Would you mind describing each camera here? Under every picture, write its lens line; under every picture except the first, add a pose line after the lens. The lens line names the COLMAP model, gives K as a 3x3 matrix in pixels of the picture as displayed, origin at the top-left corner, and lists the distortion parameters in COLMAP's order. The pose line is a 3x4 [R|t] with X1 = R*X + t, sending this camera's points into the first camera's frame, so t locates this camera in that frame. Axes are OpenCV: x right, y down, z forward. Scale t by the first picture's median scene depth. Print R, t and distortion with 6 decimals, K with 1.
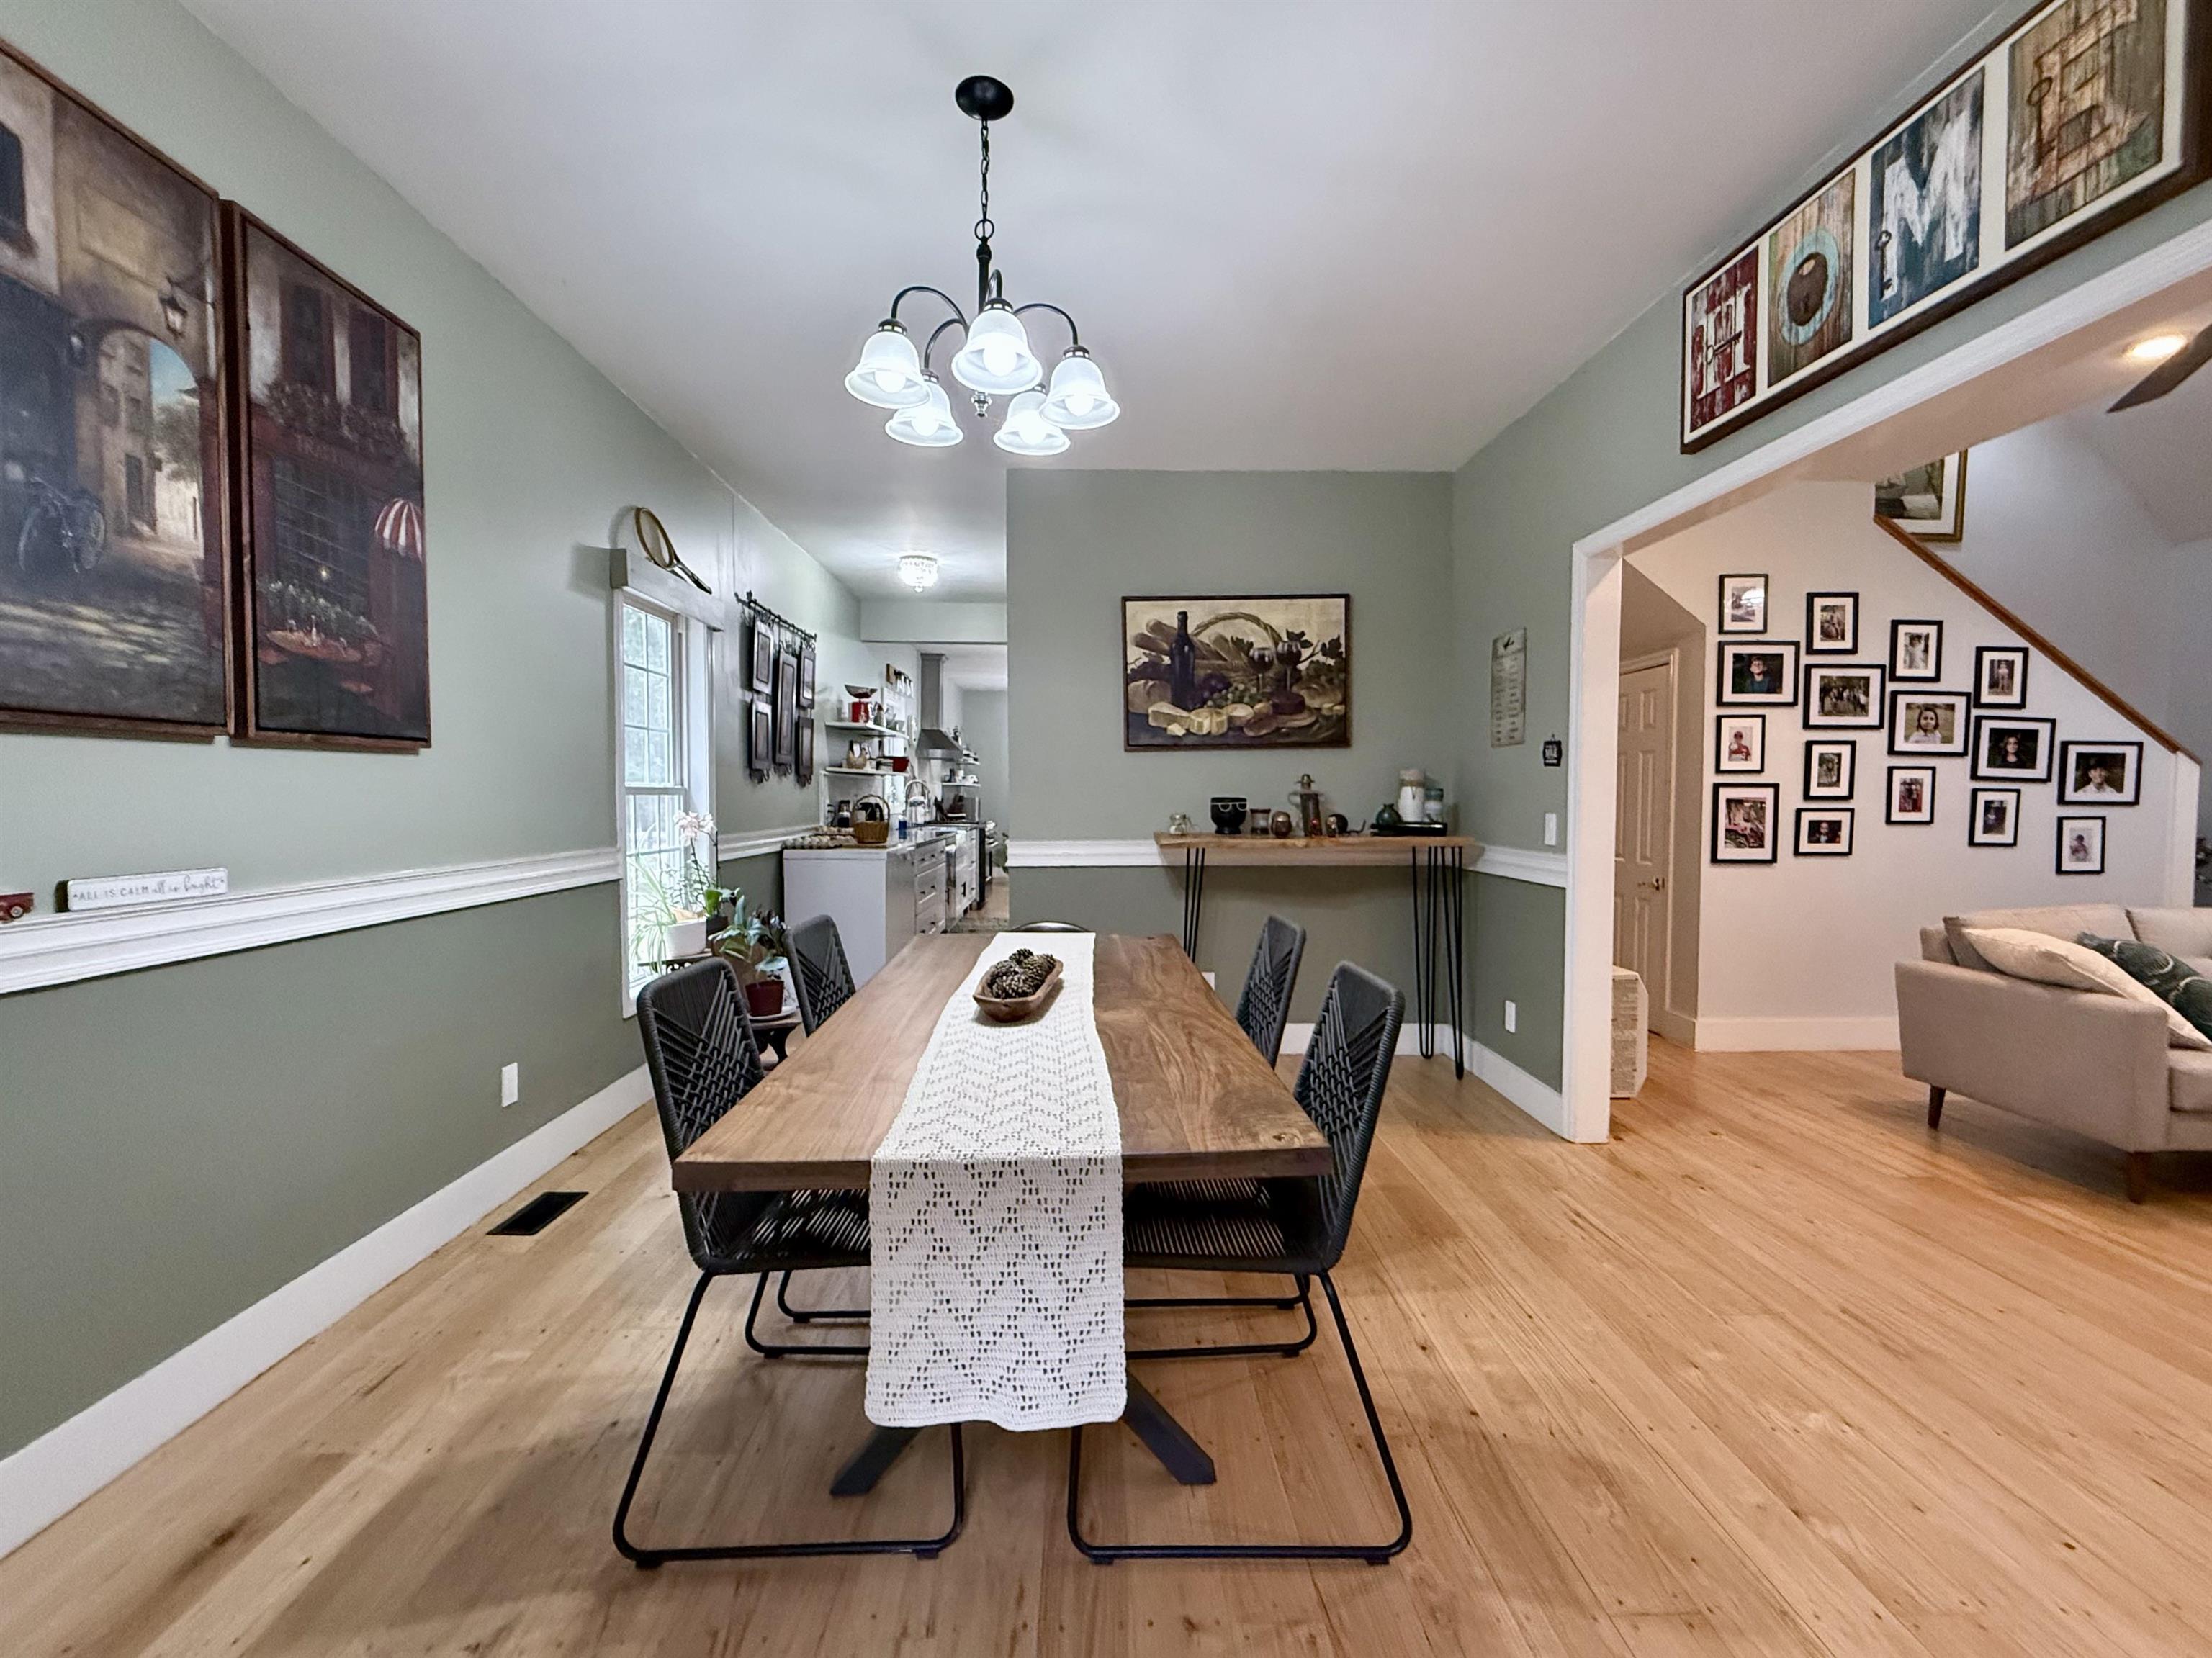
lens RADIAL K [[957.9, 0, 1106.0], [0, 957.9, 829.0], [0, 0, 1]] dist [-0.000766, -0.000859]
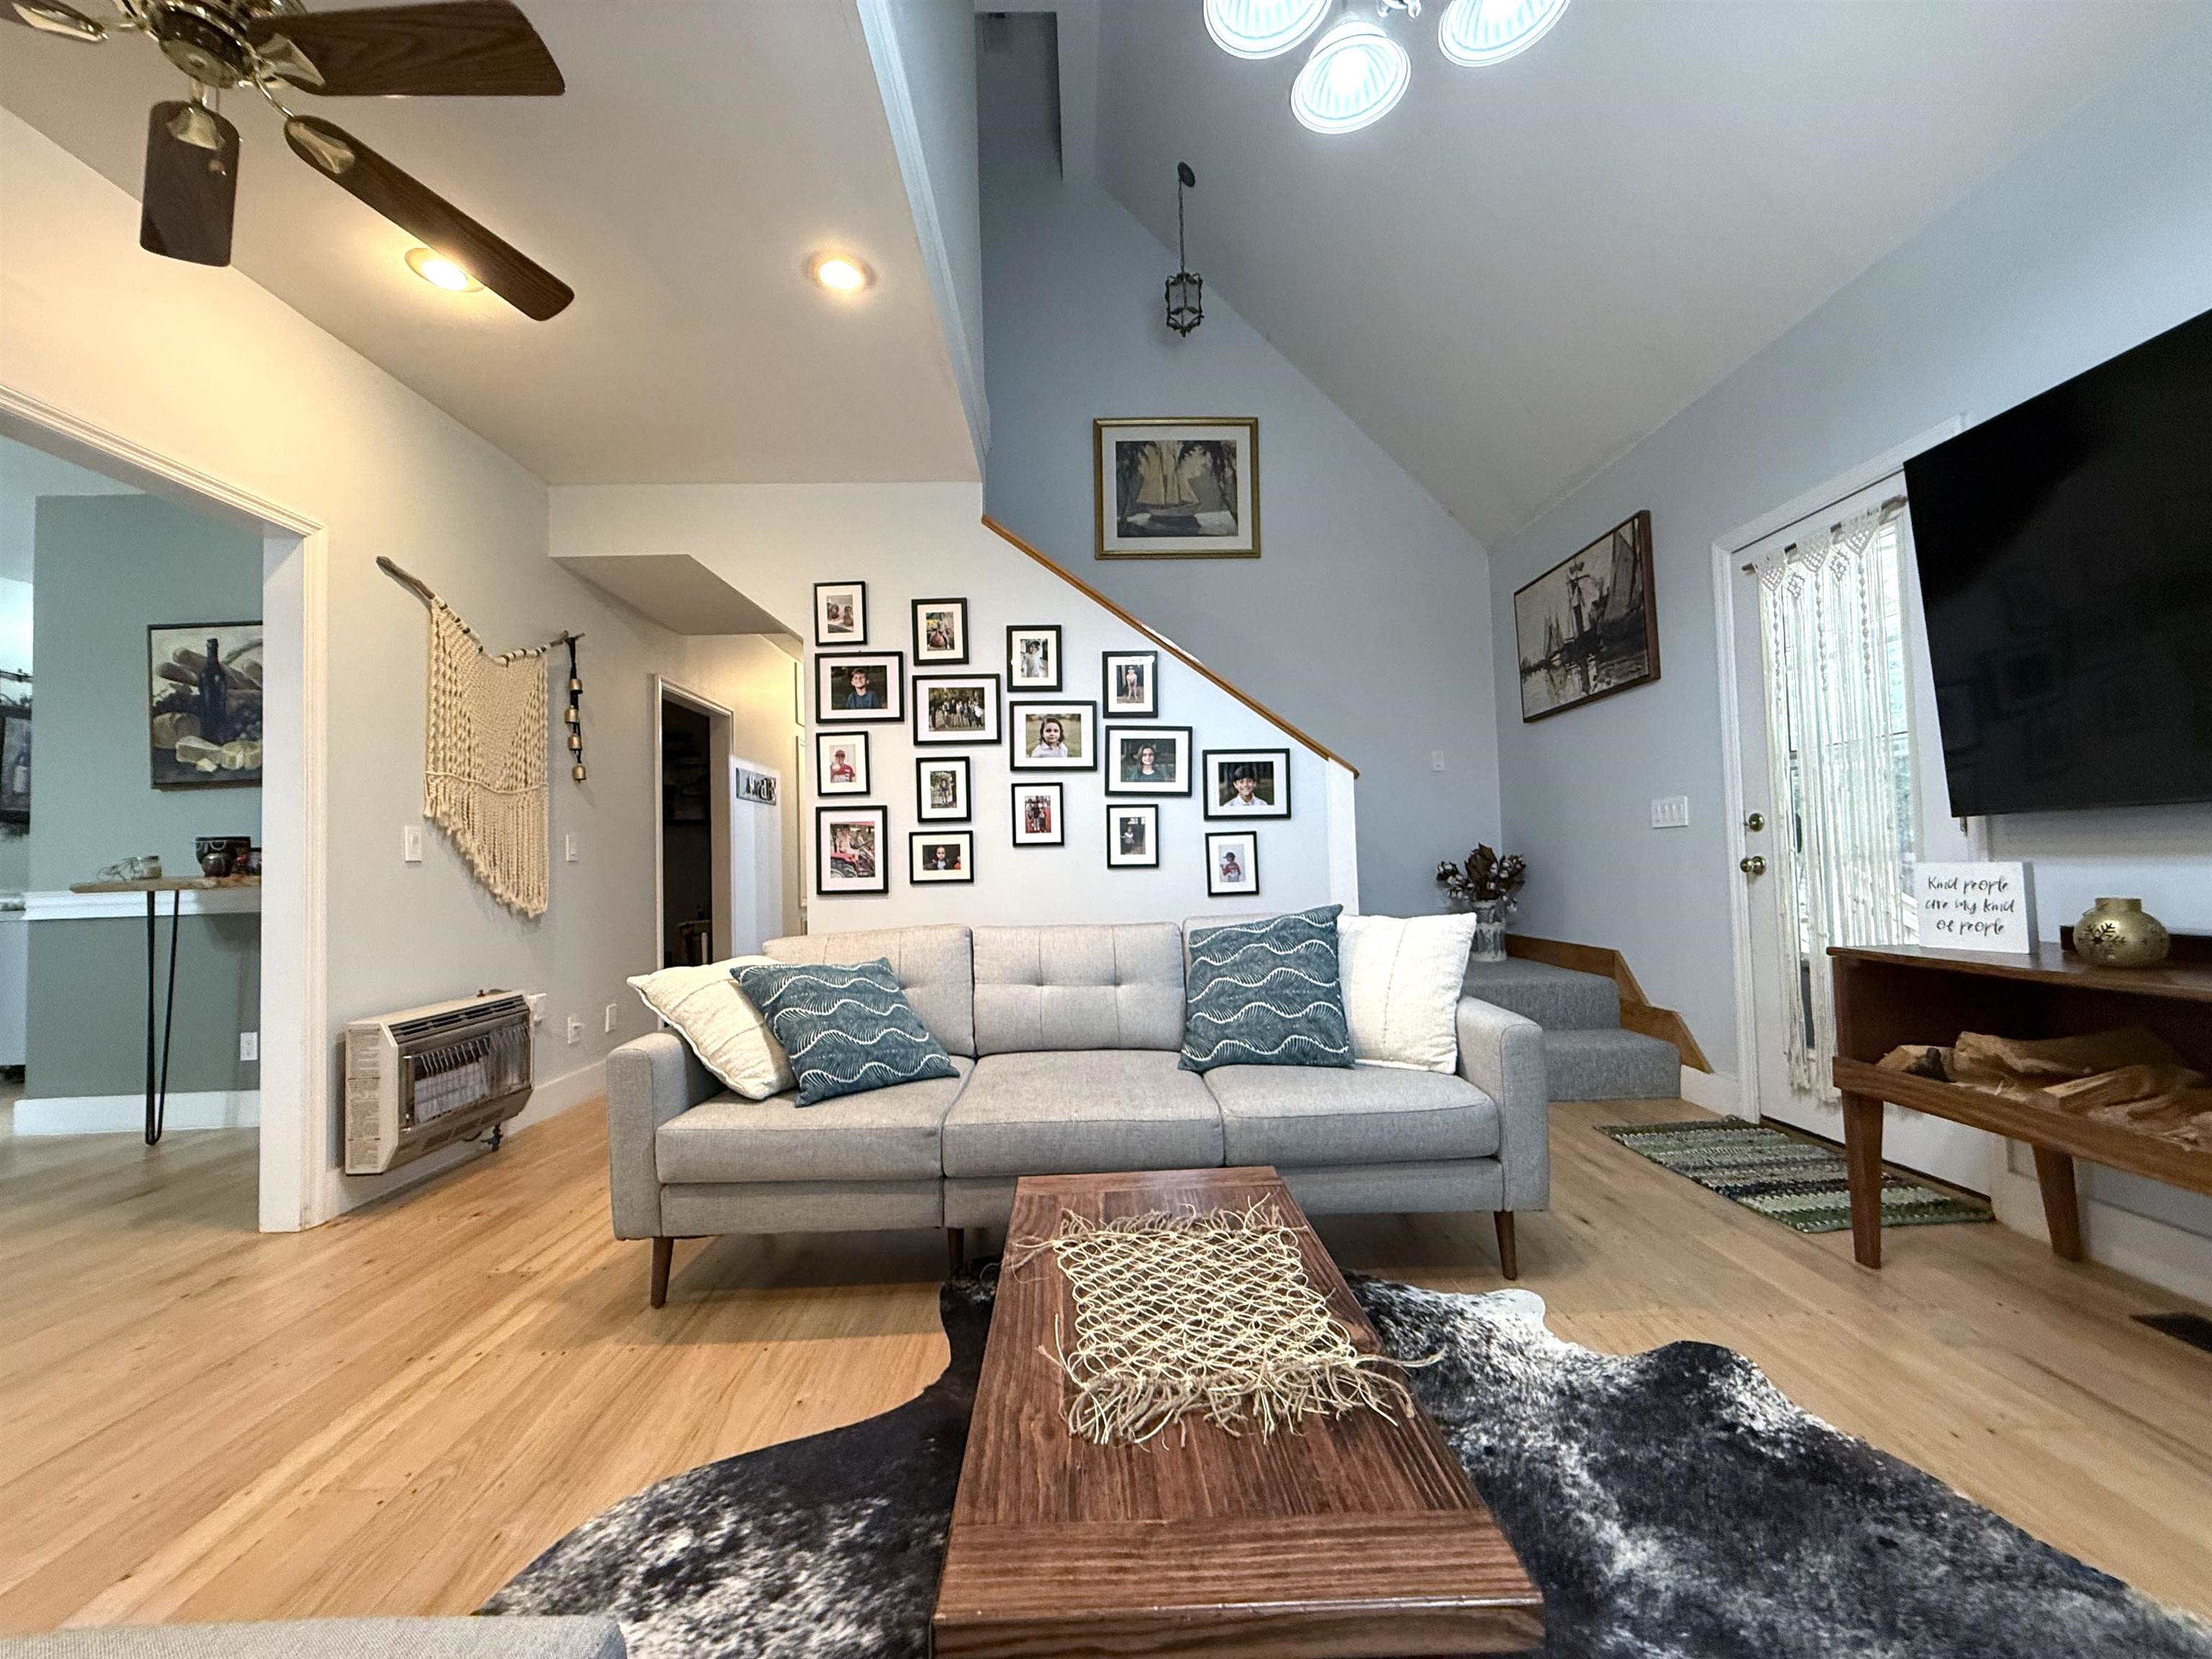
lens RADIAL K [[877.6, 0, 1097.1], [0, 877.6, 833.1], [0, 0, 1]] dist [0.000349, 0.000159]
pose [[0.999550, -0.028870, -0.008178, 0.907730], [0.028194, 0.996909, -0.073327, 0.045513], [0.010270, 0.073064, 0.997274, 0.169092]]
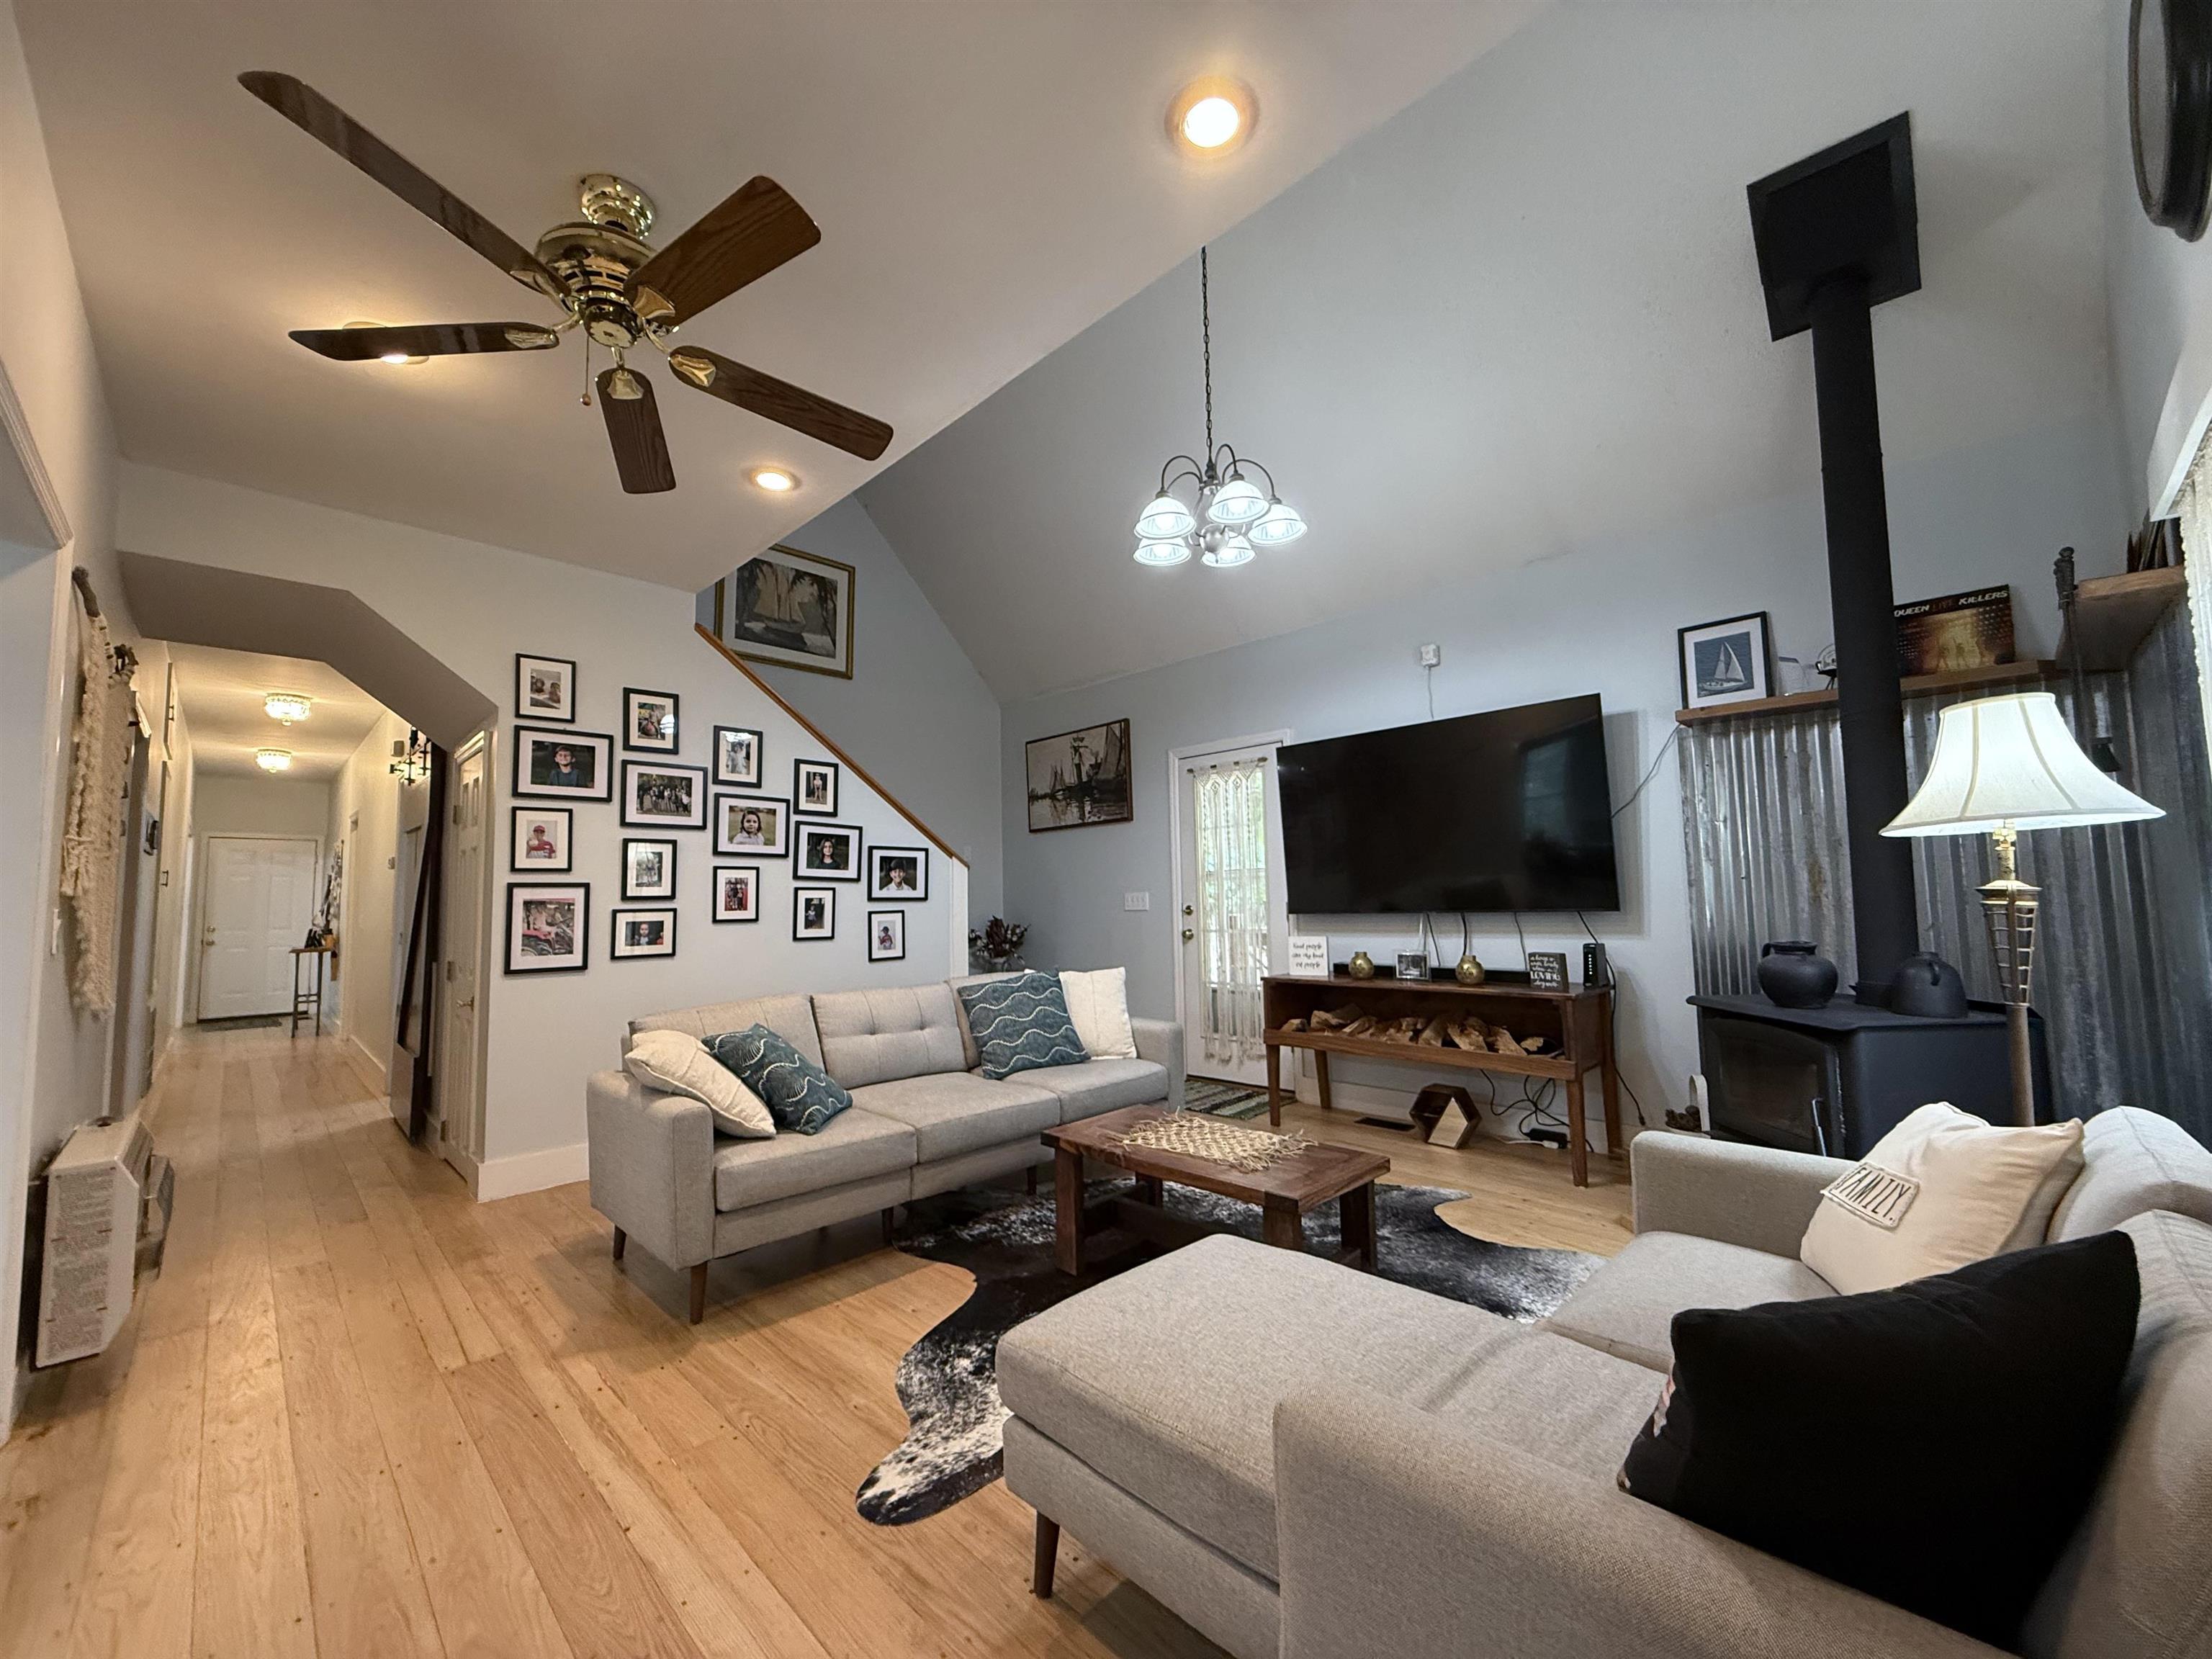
lens RADIAL K [[877.6, 0, 1097.1], [0, 877.6, 833.1], [0, 0, 1]] dist [0.000349, 0.000159]
pose [[0.729804, 0.036114, 0.682701, 0.477146], [0.046438, 0.993679, -0.102207, 0.014160], [-0.682077, 0.106294, 0.723514, 0.039584]]
